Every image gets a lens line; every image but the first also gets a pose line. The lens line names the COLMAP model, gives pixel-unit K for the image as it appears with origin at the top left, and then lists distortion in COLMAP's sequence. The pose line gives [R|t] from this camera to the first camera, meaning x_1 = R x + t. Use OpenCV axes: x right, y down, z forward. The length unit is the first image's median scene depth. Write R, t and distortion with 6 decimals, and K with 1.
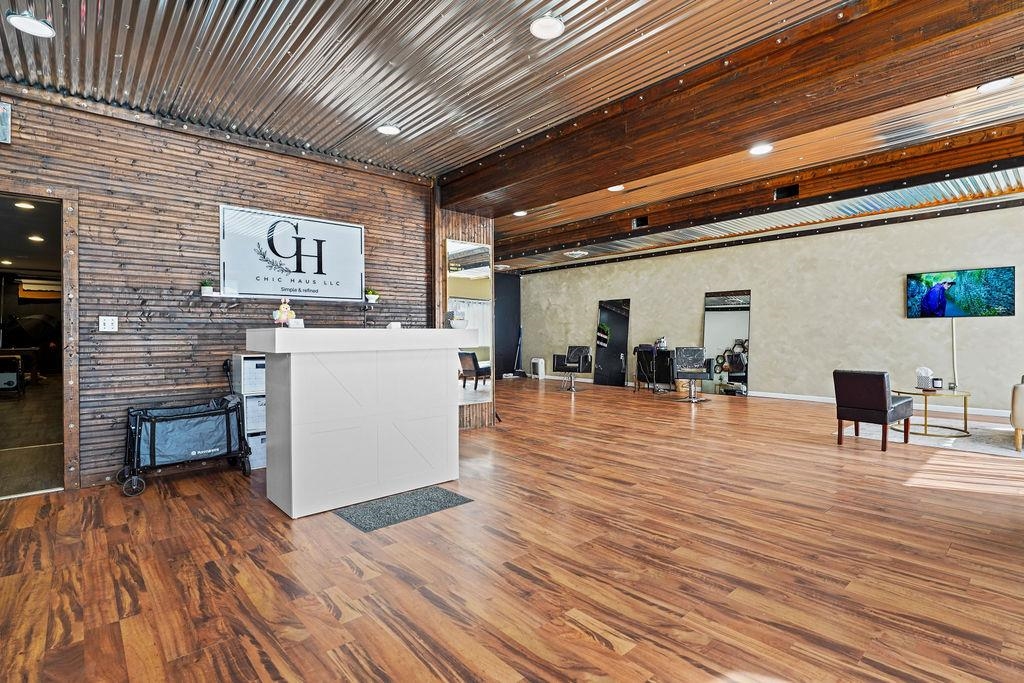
lens RADIAL K [[500.0, 0, 509.2], [0, 500.0, 328.3], [0, 0, 1]] dist [-0.005809, -0.000980]
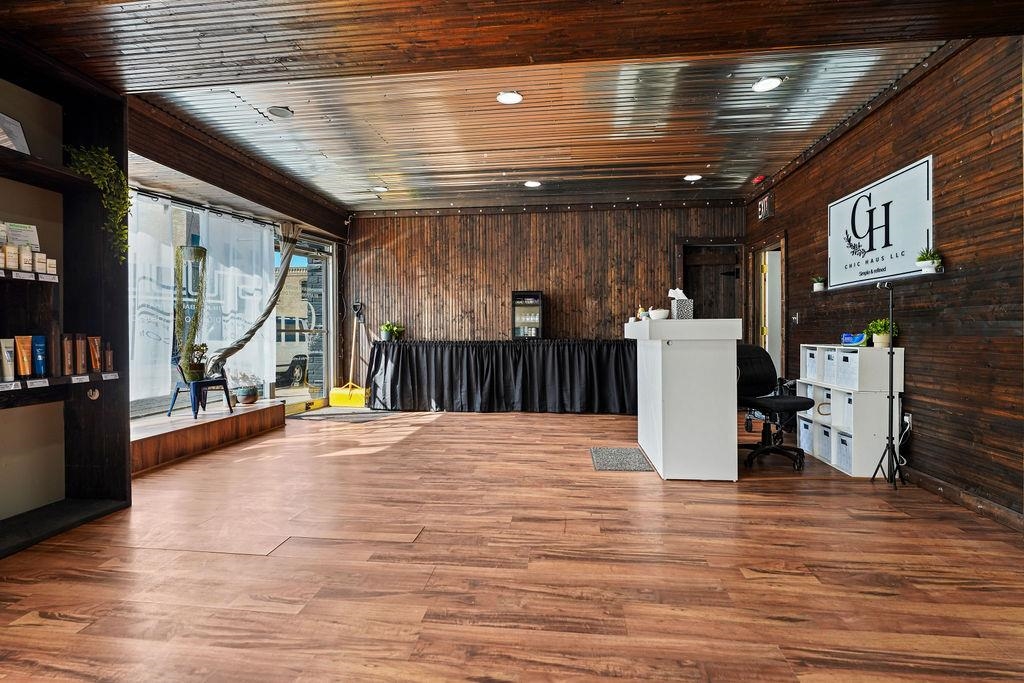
lens RADIAL K [[500.0, 0, 509.2], [0, 500.0, 328.3], [0, 0, 1]] dist [-0.005809, -0.000980]
pose [[-0.745224, 0.002791, -0.666808, 0.788409], [0.013151, 0.999858, -0.010513, 0.025780], [0.666684, -0.016604, -0.745155, 1.617756]]
